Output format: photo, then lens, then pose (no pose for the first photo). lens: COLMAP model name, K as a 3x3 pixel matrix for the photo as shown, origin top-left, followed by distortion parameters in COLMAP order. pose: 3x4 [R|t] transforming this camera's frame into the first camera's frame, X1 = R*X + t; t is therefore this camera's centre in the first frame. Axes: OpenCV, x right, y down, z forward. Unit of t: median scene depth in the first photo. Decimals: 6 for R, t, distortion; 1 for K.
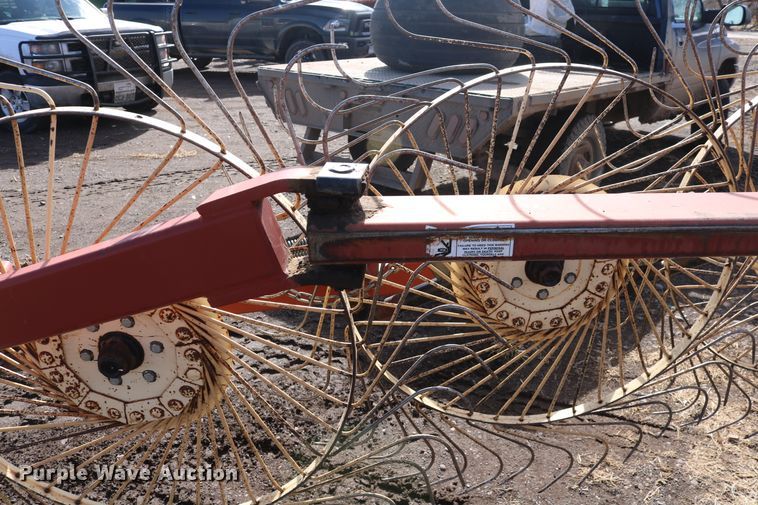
lens RADIAL K [[615.6, 0, 382.9], [0, 615.6, 254.4], [0, 0, 1]] dist [-0.085822, 0.023850]
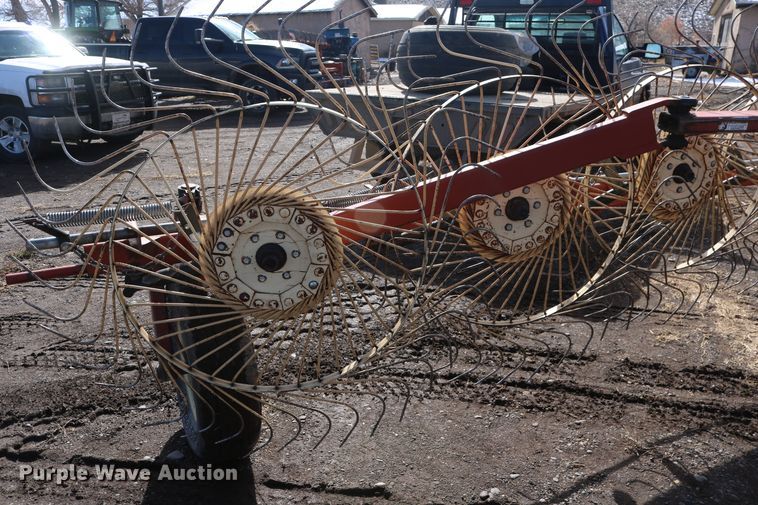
lens RADIAL K [[615.6, 0, 375.9], [0, 615.6, 254.2], [0, 0, 1]] dist [-0.085822, 0.023850]
pose [[0.986040, -0.053145, 0.157801, -0.244713], [0.062980, 0.996329, -0.057990, 0.080029], [-0.154139, 0.067119, 0.985767, -0.165373]]
